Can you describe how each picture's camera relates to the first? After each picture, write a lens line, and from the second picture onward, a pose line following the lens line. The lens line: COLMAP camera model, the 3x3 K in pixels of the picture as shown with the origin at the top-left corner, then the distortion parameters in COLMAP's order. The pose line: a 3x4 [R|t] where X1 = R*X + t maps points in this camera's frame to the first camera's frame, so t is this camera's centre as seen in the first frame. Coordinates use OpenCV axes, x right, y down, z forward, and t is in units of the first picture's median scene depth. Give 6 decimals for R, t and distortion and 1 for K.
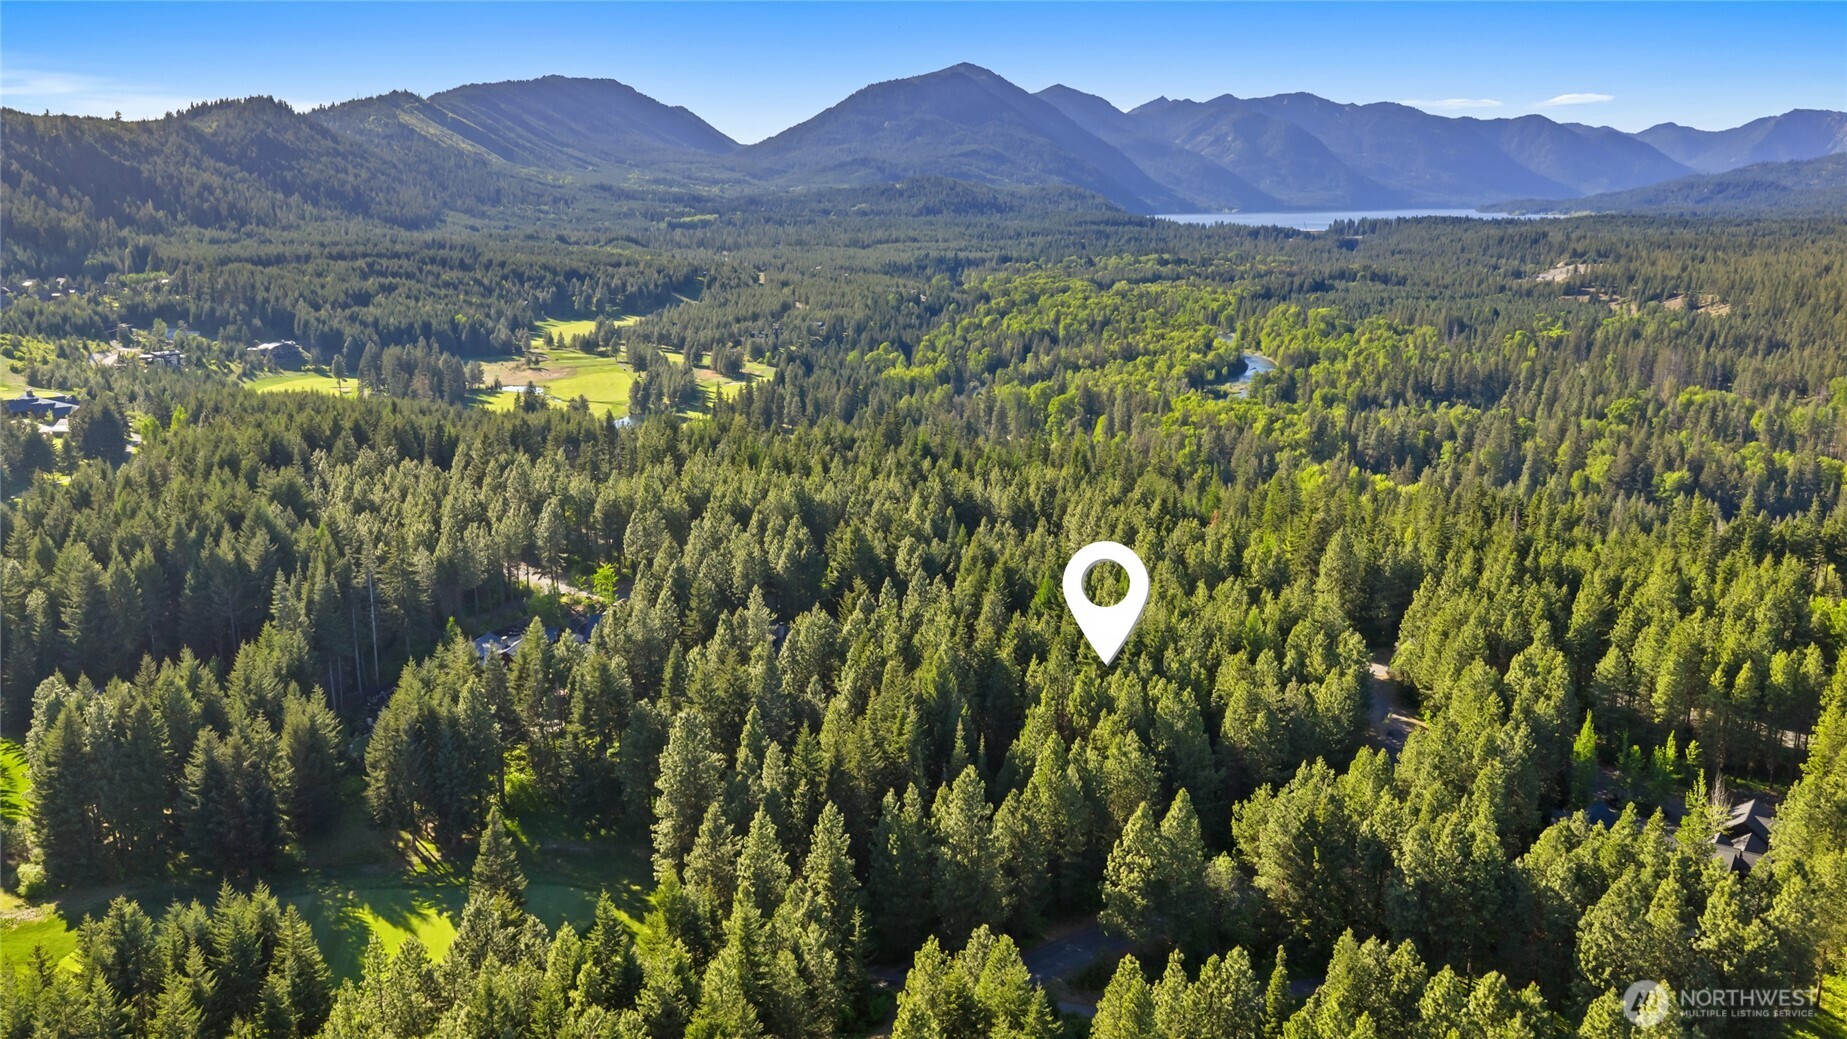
lens RADIAL K [[1517.5, 0, 919.2], [0, 1517.5, 524.8], [0, 0, 1]] dist [0.036663, -0.052741]
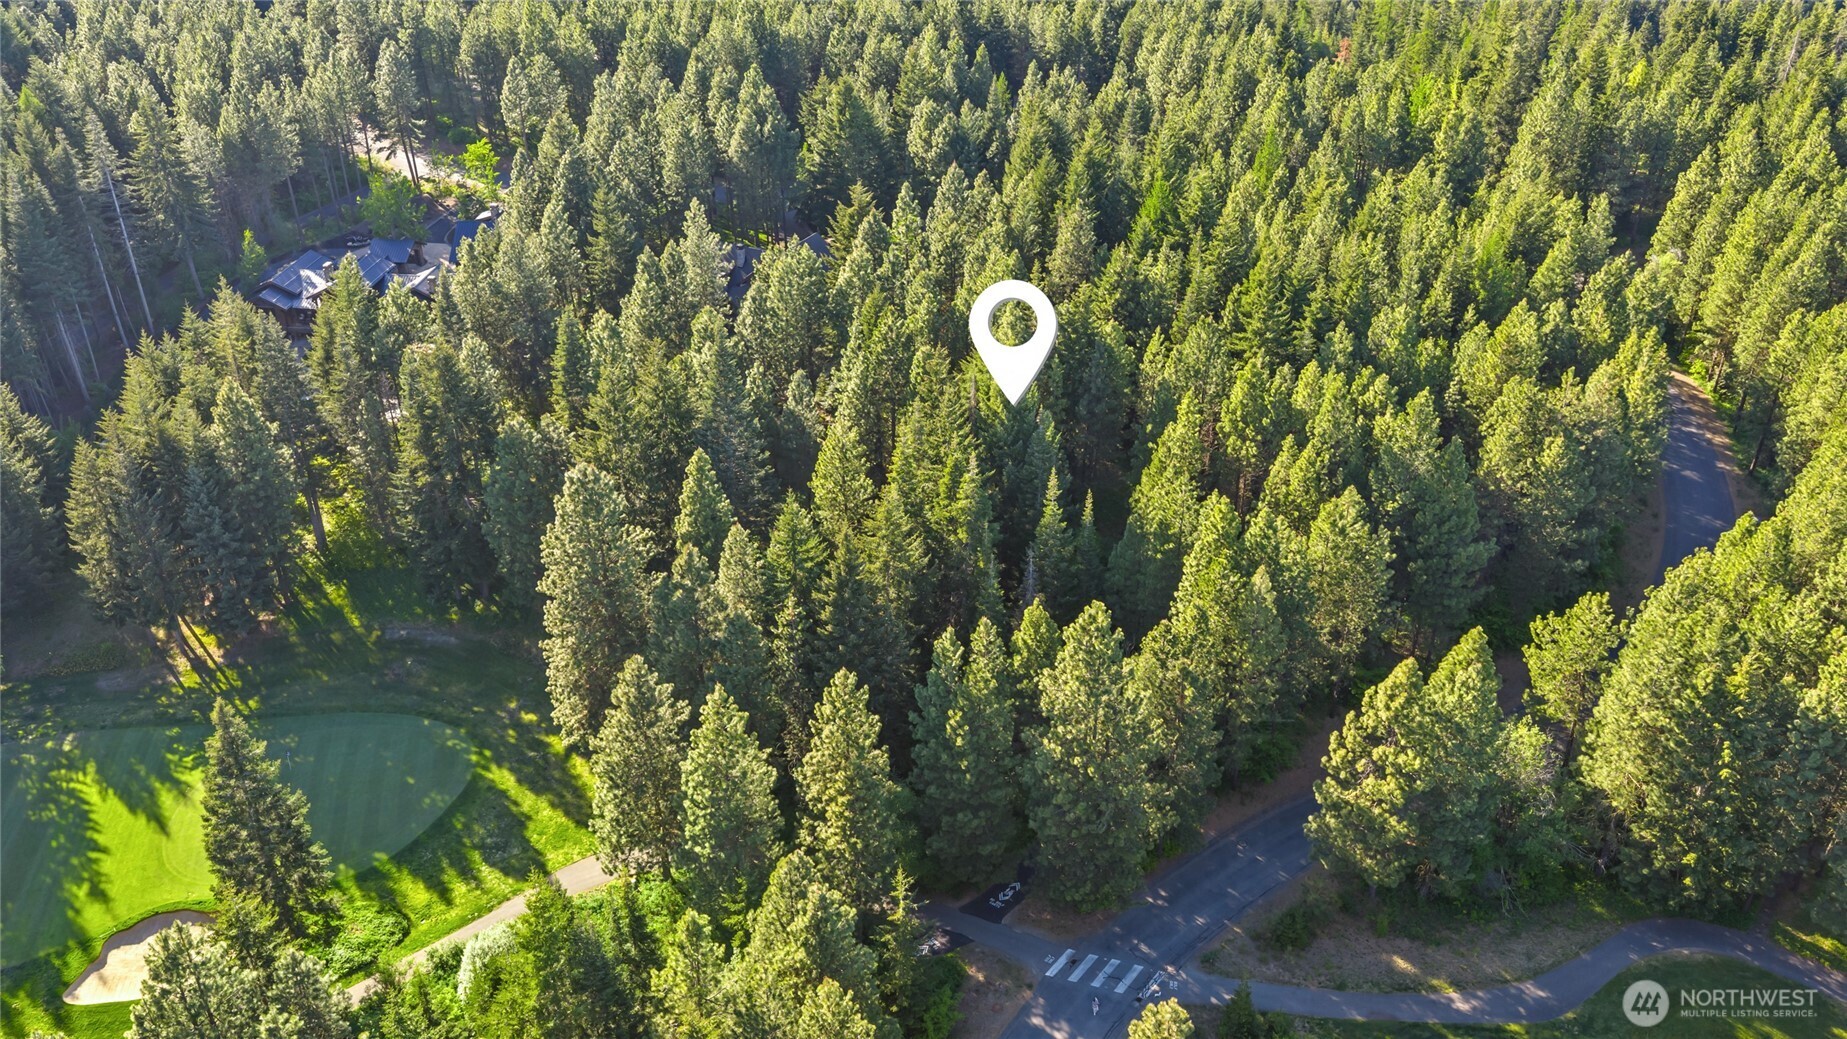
lens RADIAL K [[1517.5, 0, 936.2], [0, 1517.5, 508.3], [0, 0, 1]] dist [0.036663, -0.052741]
pose [[0.999377, -0.022634, 0.027085, -0.029977], [0.013162, 0.950962, 0.309029, -0.033544], [-0.032751, -0.308479, 0.950667, 0.386233]]
